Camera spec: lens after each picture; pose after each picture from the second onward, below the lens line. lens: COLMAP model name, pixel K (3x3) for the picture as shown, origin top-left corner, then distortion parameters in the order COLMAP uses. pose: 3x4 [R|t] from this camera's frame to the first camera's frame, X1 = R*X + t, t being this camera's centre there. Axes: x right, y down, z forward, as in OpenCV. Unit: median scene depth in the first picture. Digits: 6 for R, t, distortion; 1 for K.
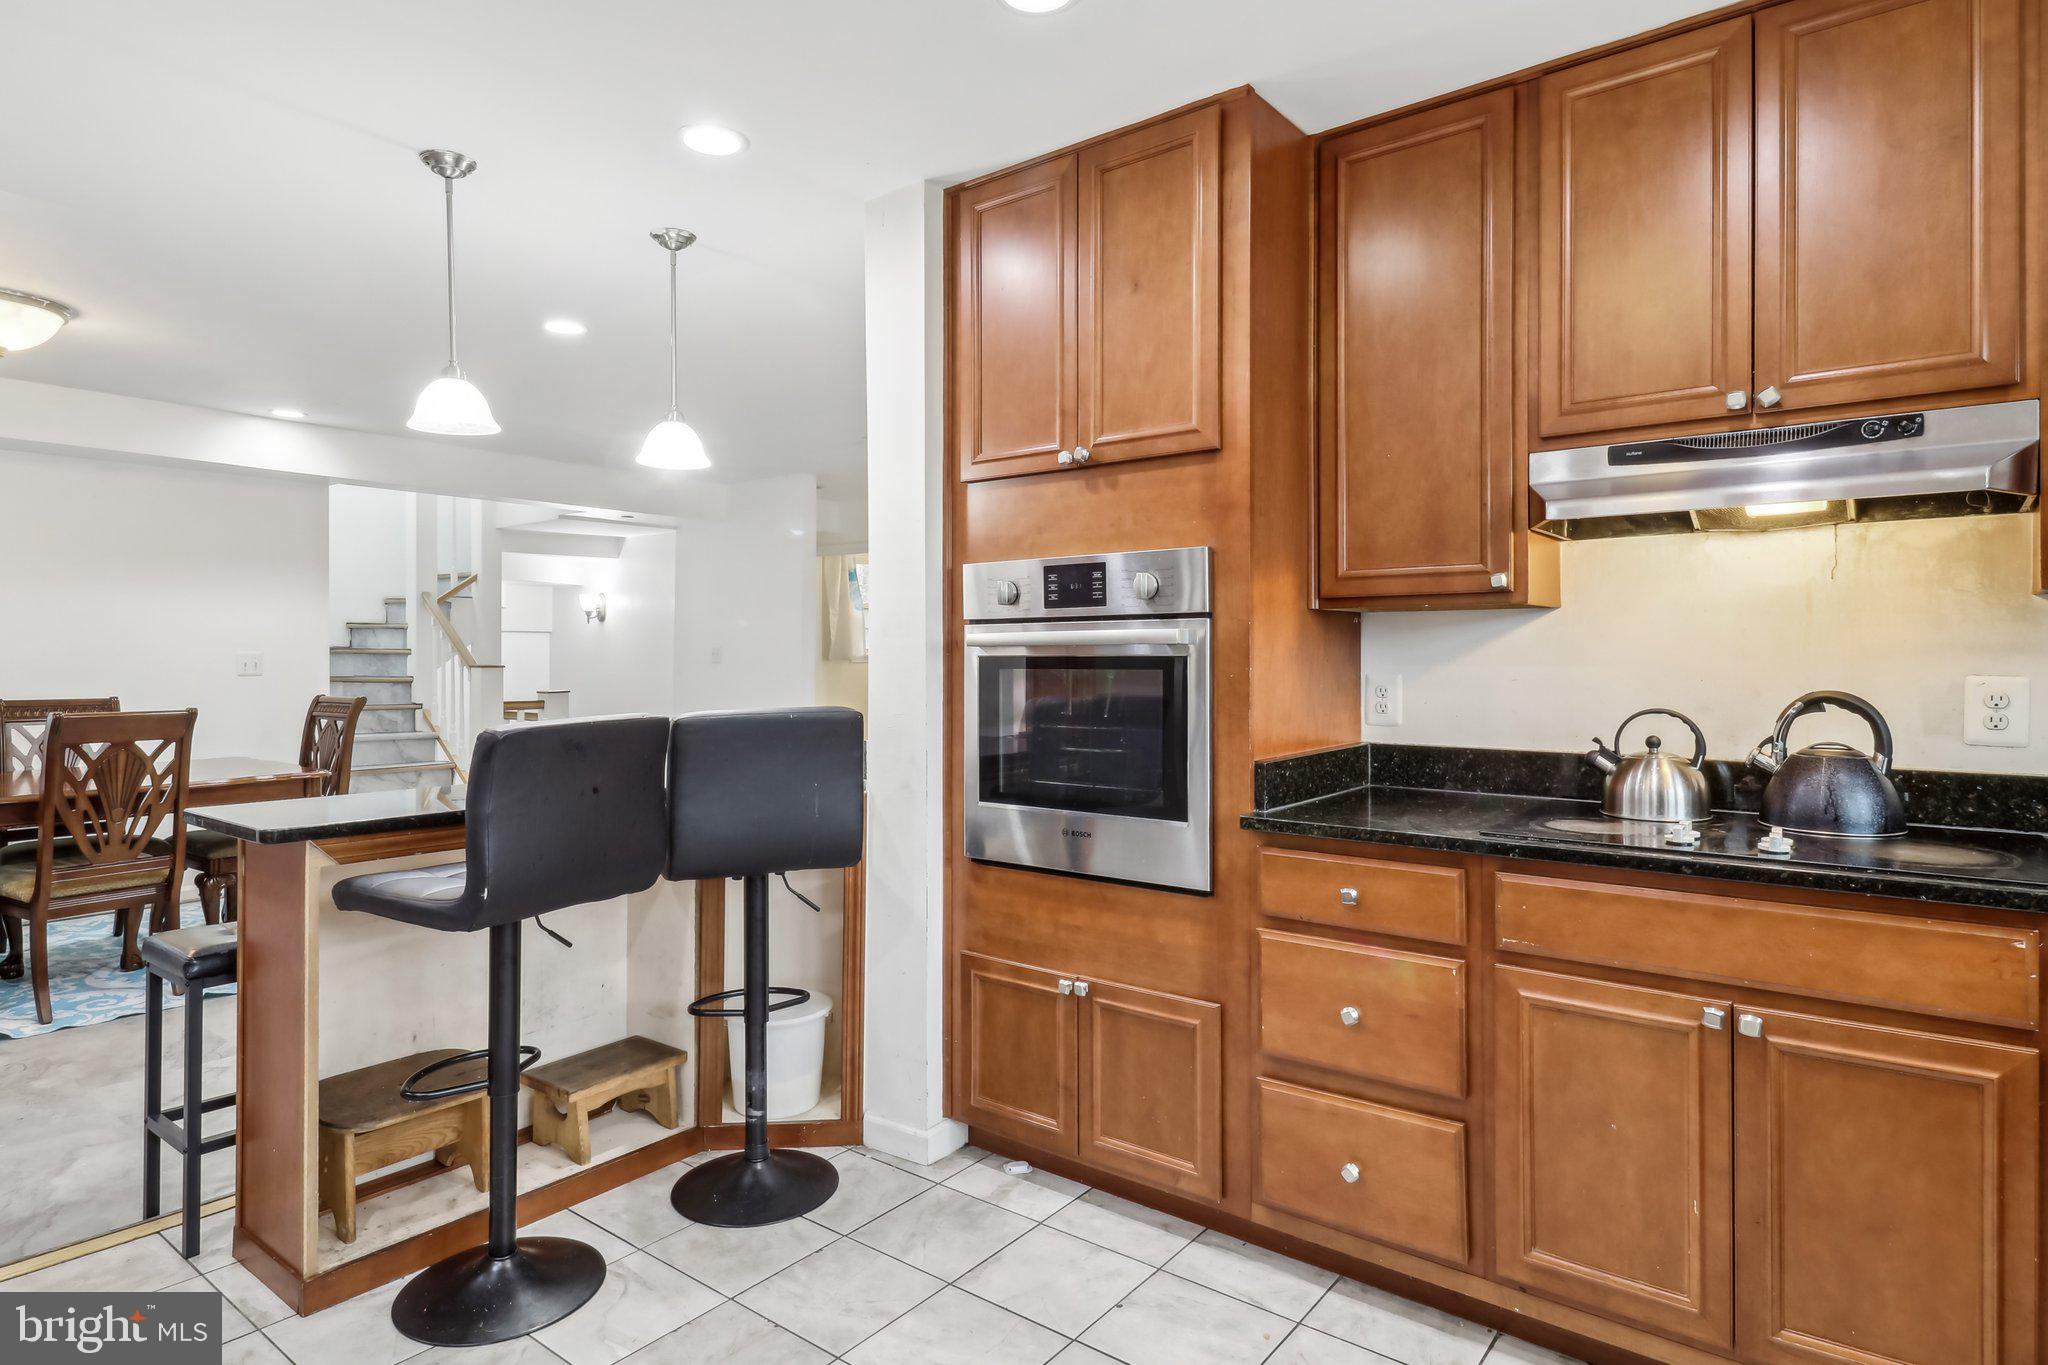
lens RADIAL K [[1134.7, 0, 1012.0], [0, 1134.7, 653.2], [0, 0, 1]] dist [0.024822, -0.015837]
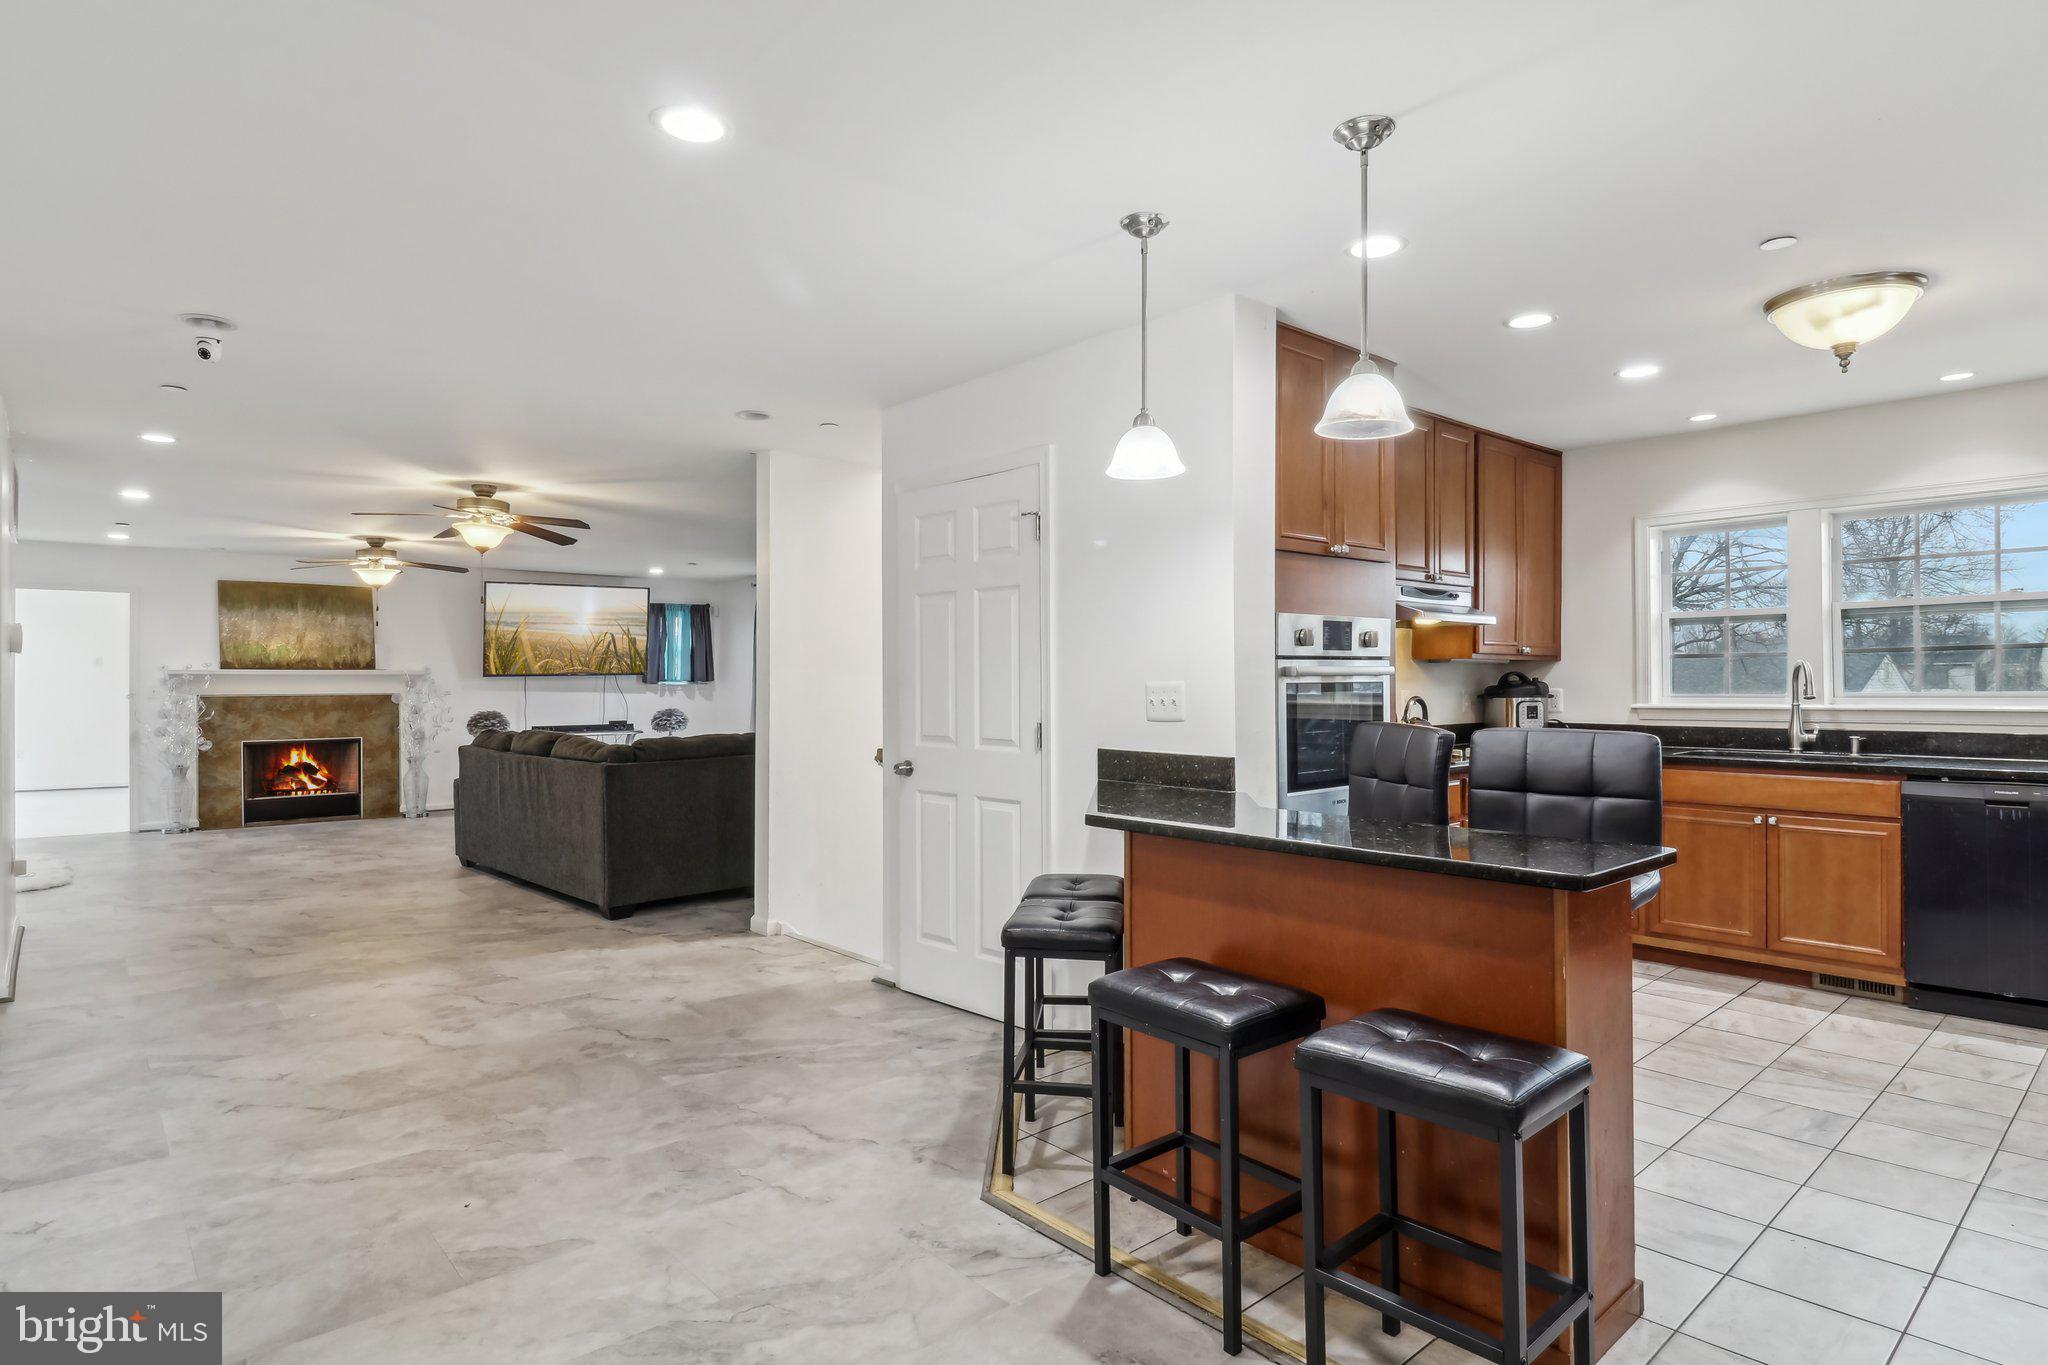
lens RADIAL K [[1090.5, 0, 1011.2], [0, 1090.5, 681.3], [0, 0, 1]] dist [-0.003553, -0.001707]
pose [[0.184670, -0.000761, 0.982800, -1.591365], [0.002076, 0.999998, 0.000385, -0.002125], [-0.982798, 0.001969, 0.184671, 1.286474]]
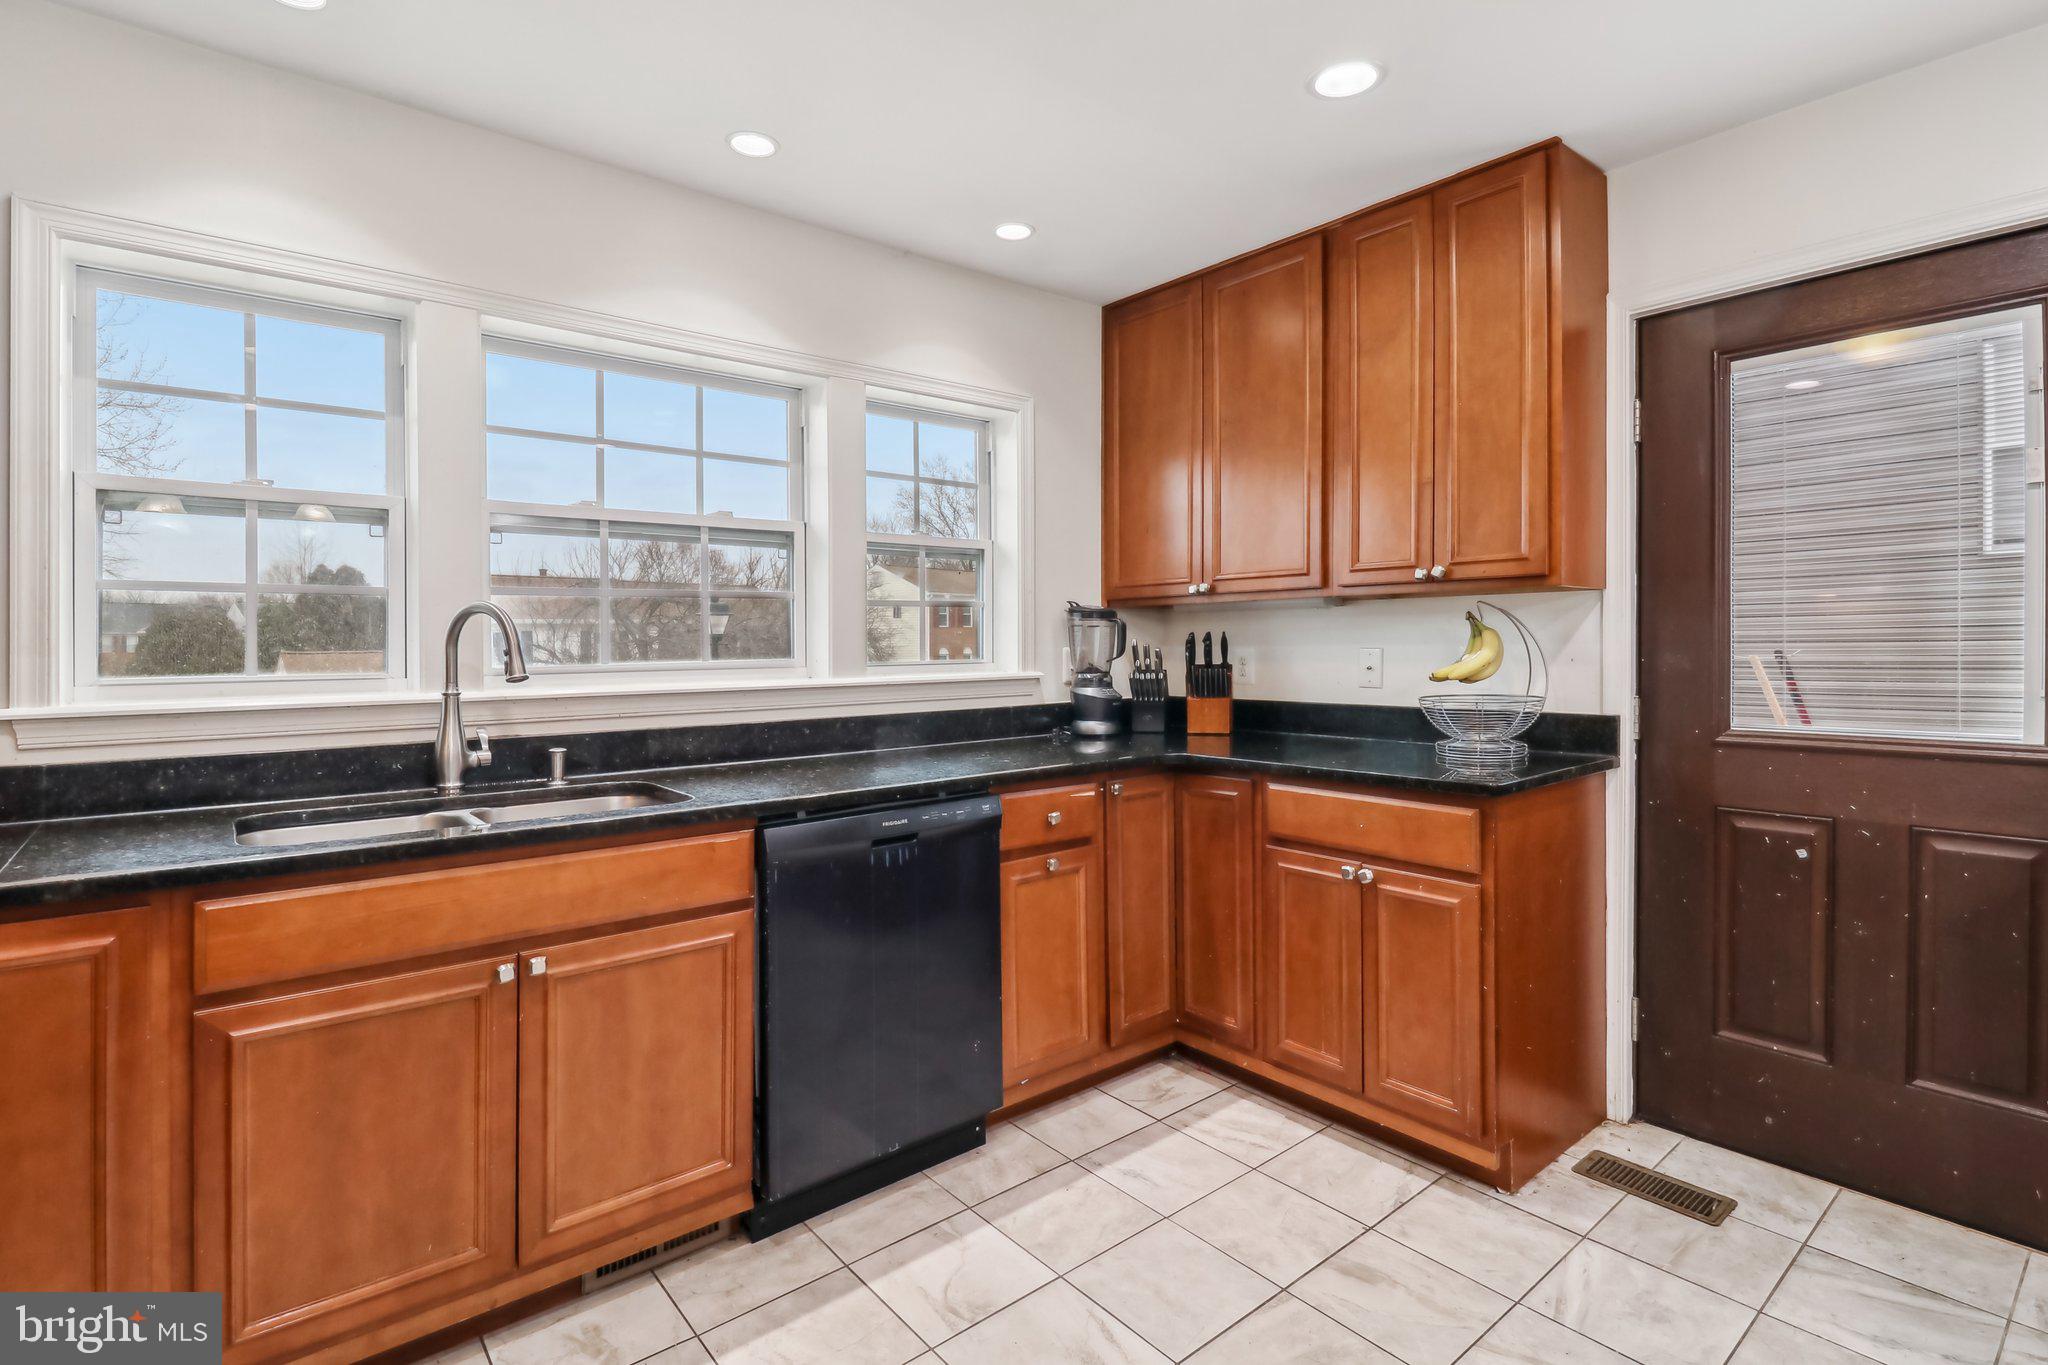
lens RADIAL K [[979.3, 0, 1031.5], [0, 979.3, 636.5], [0, 0, 1]] dist [0.012321, -0.010744]
pose [[-0.976439, 0.008463, 0.215627, -0.017562], [0.006287, 0.999922, -0.010776, 0.007013], [-0.215702, -0.009166, -0.976416, 0.978341]]
